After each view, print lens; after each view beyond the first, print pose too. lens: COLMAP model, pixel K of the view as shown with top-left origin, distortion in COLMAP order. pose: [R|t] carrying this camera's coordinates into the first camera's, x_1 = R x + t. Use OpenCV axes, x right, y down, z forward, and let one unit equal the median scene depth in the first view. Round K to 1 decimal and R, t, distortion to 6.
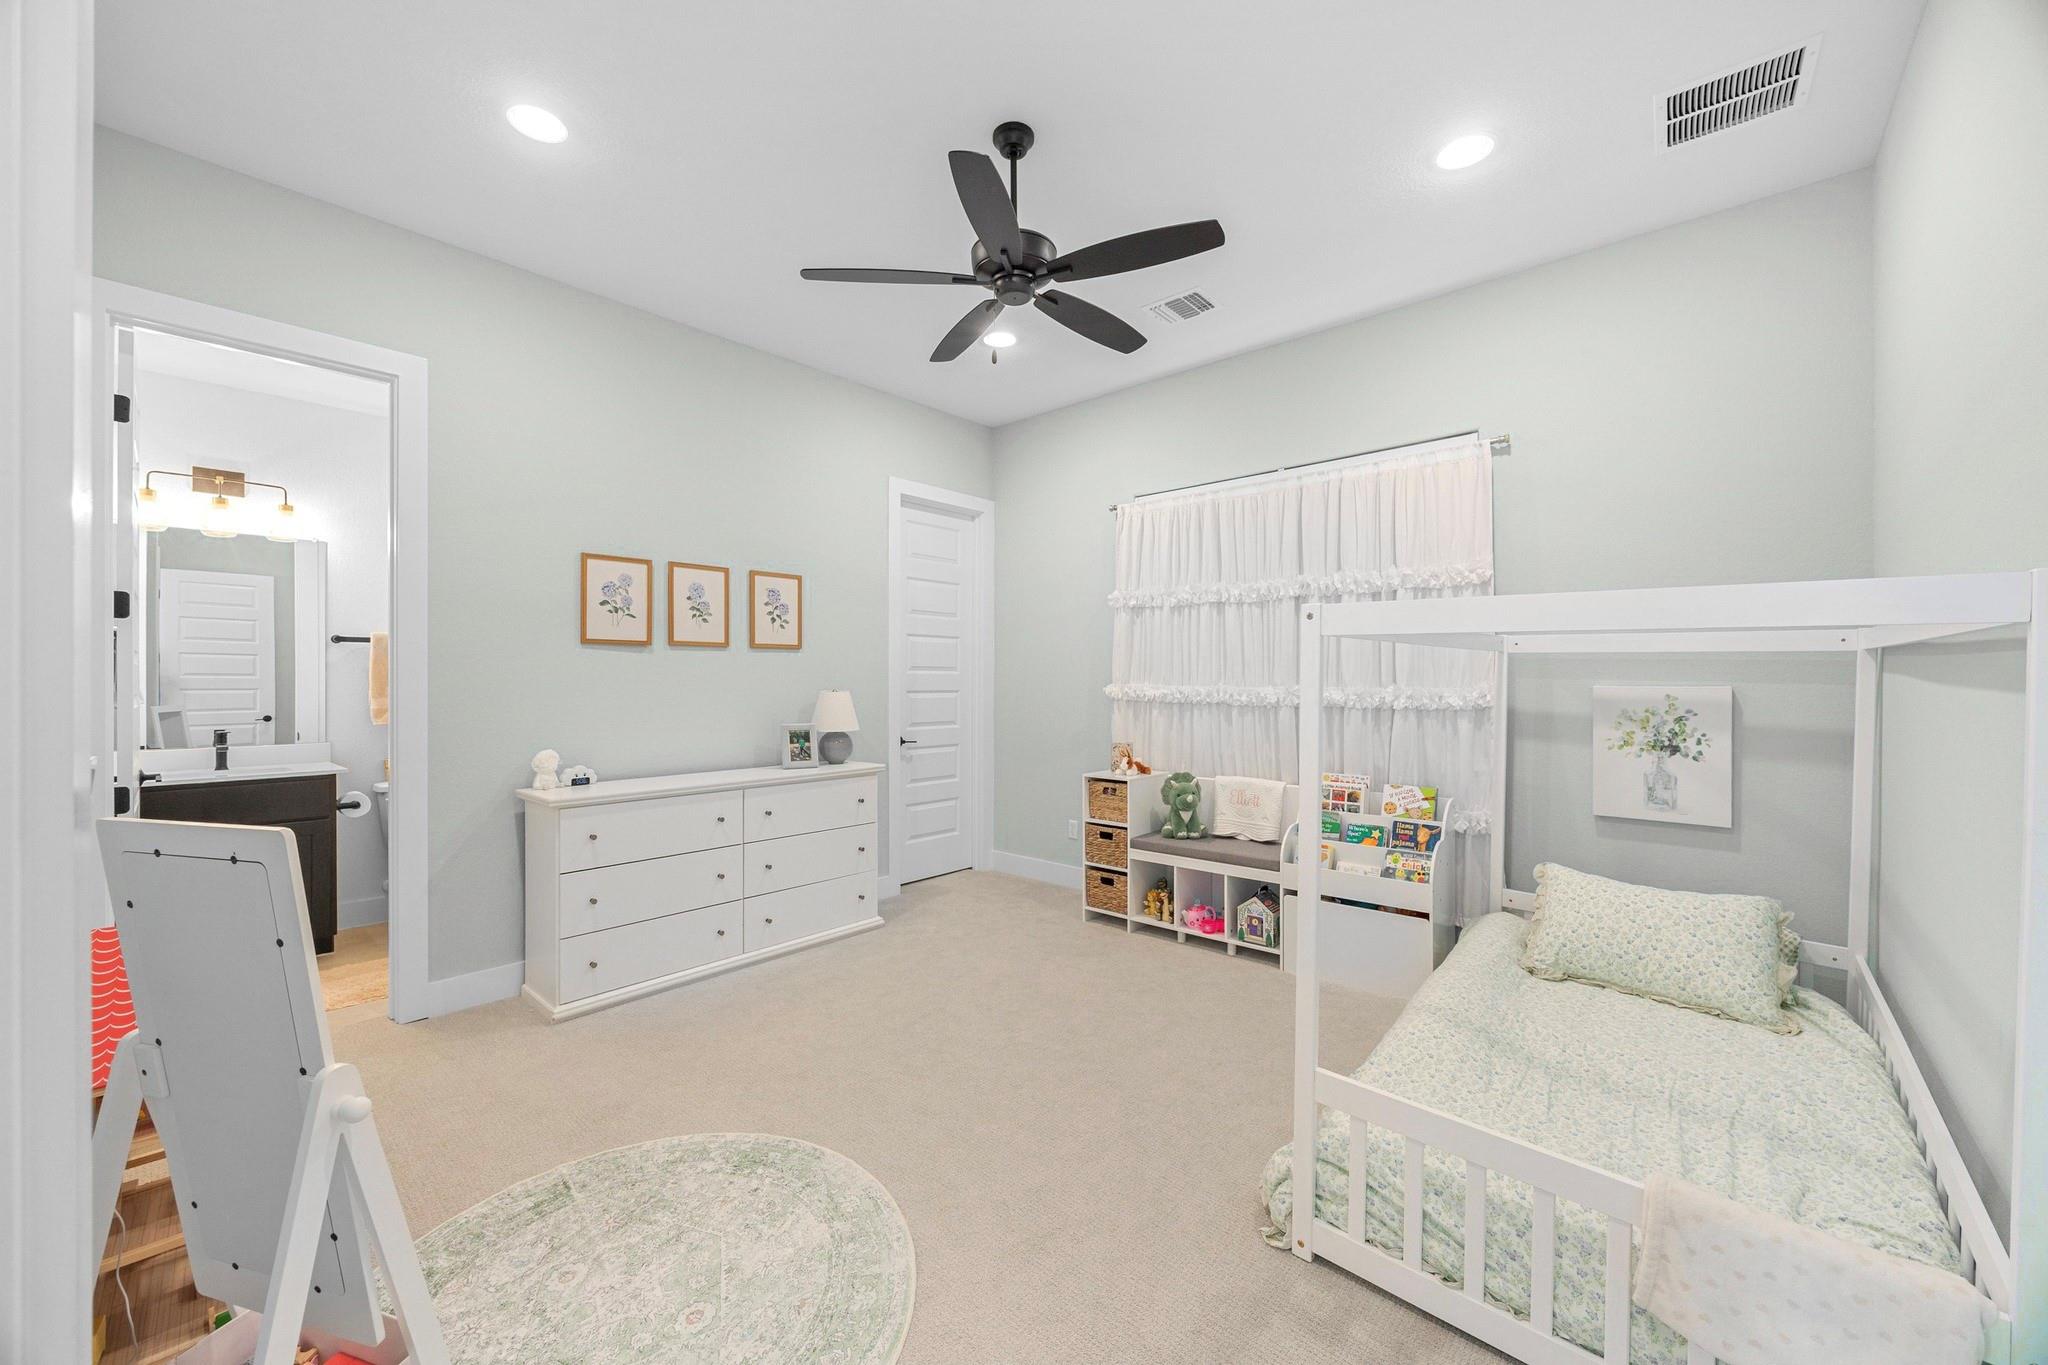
lens RADIAL K [[779.8, 0, 1017.9], [0, 779.8, 682.7], [0, 0, 1]] dist [0.000060, -0.000072]
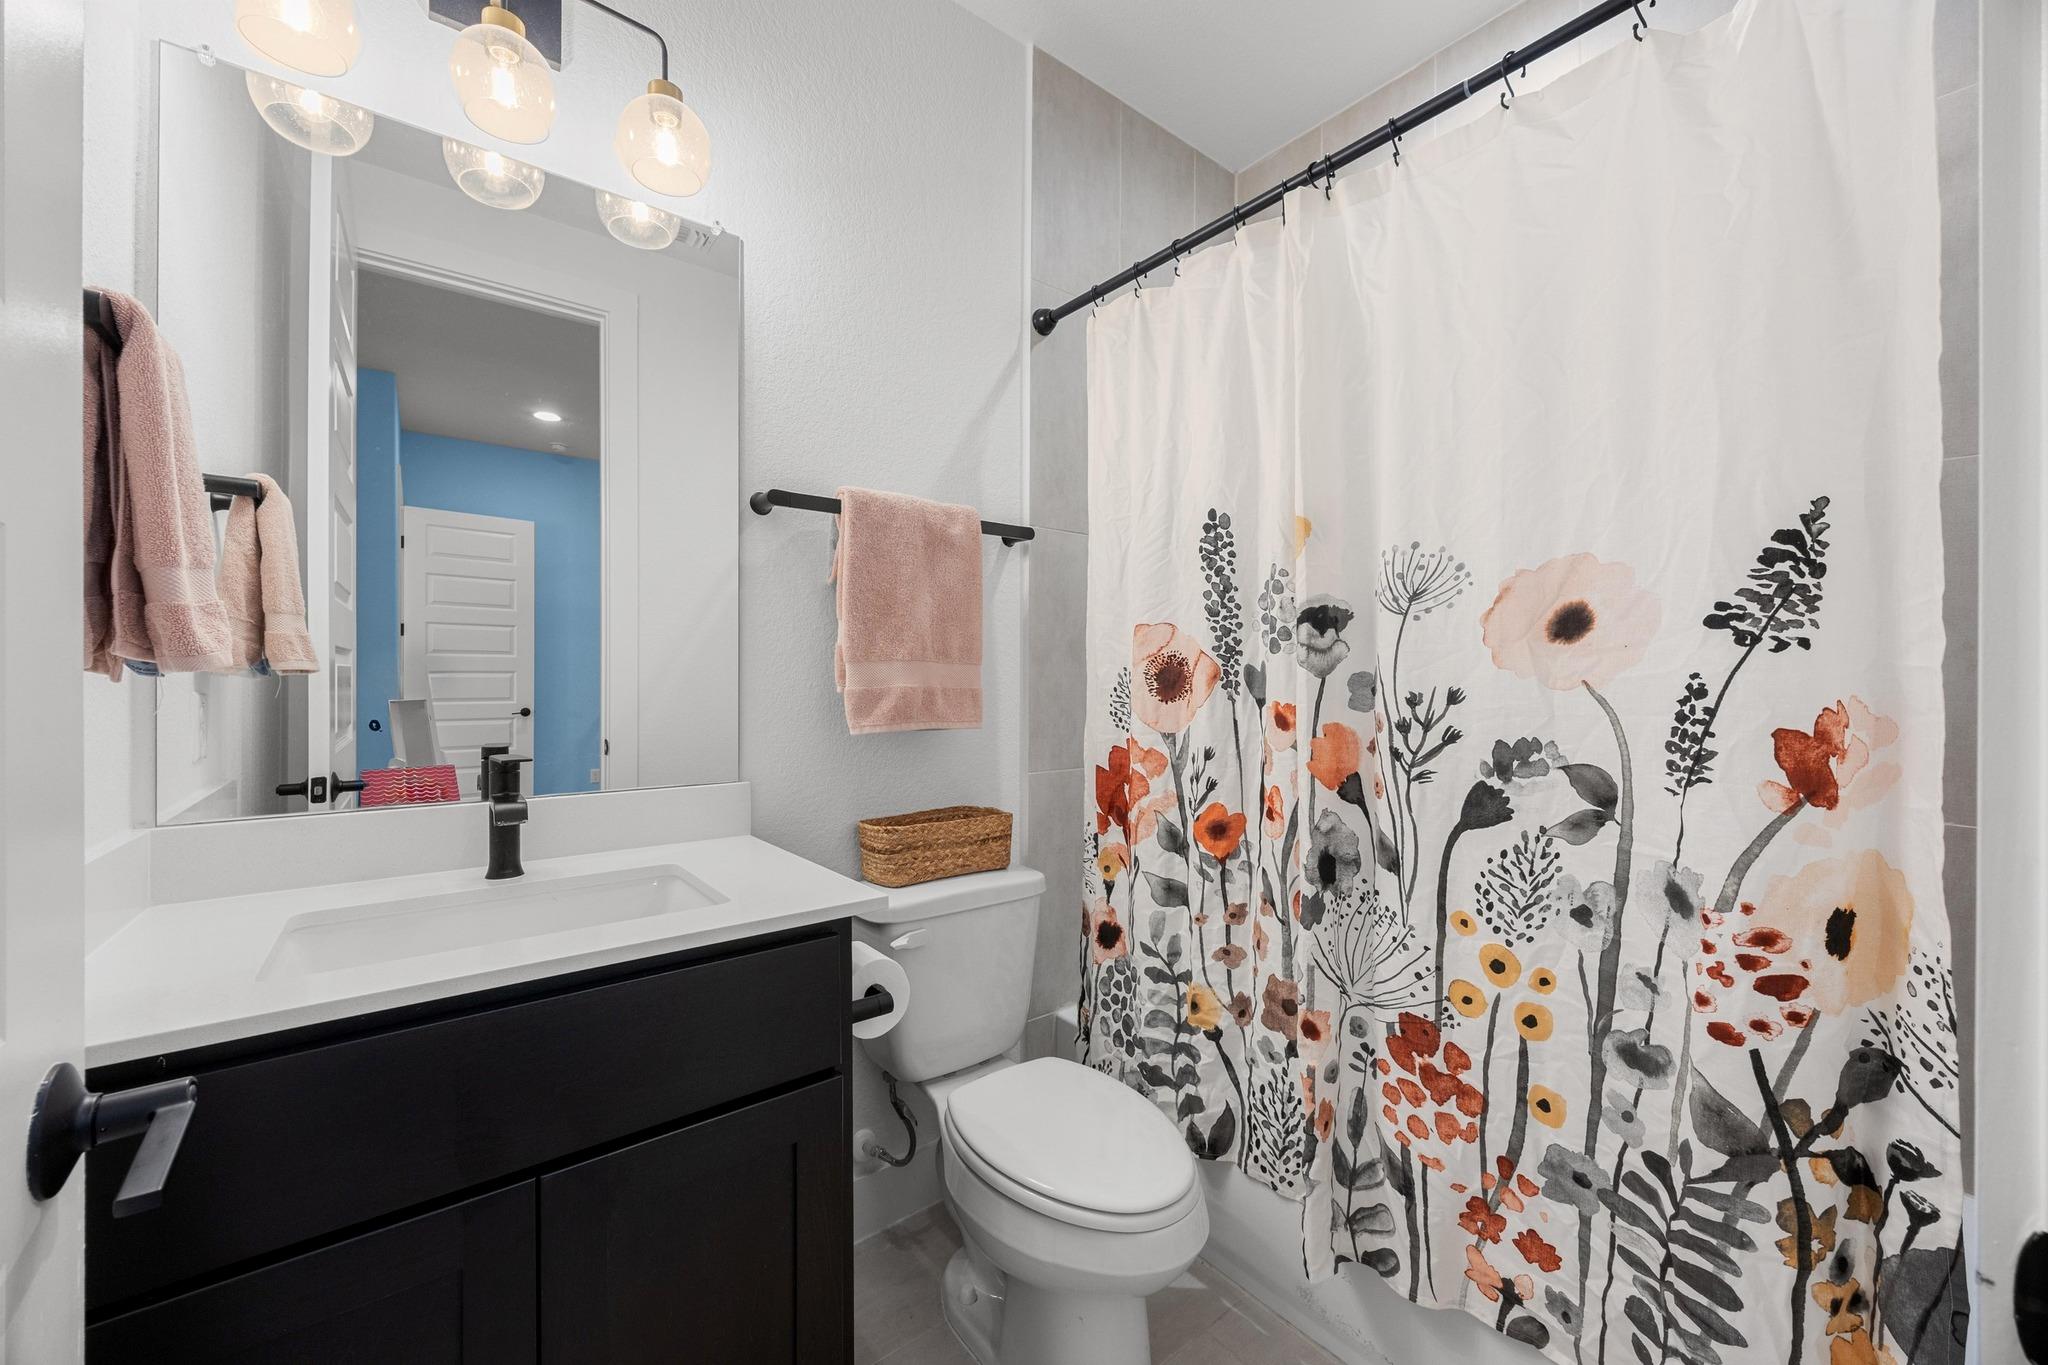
lens RADIAL K [[779.8, 0, 1032.6], [0, 779.8, 682.7], [0, 0, 1]] dist [0.000060, -0.000072]
pose [[0.986020, 0.001944, -0.166614, -0.680440], [-0.001499, 0.999995, 0.002796, 0.028177], [0.166618, -0.002507, 0.986018, 0.650743]]
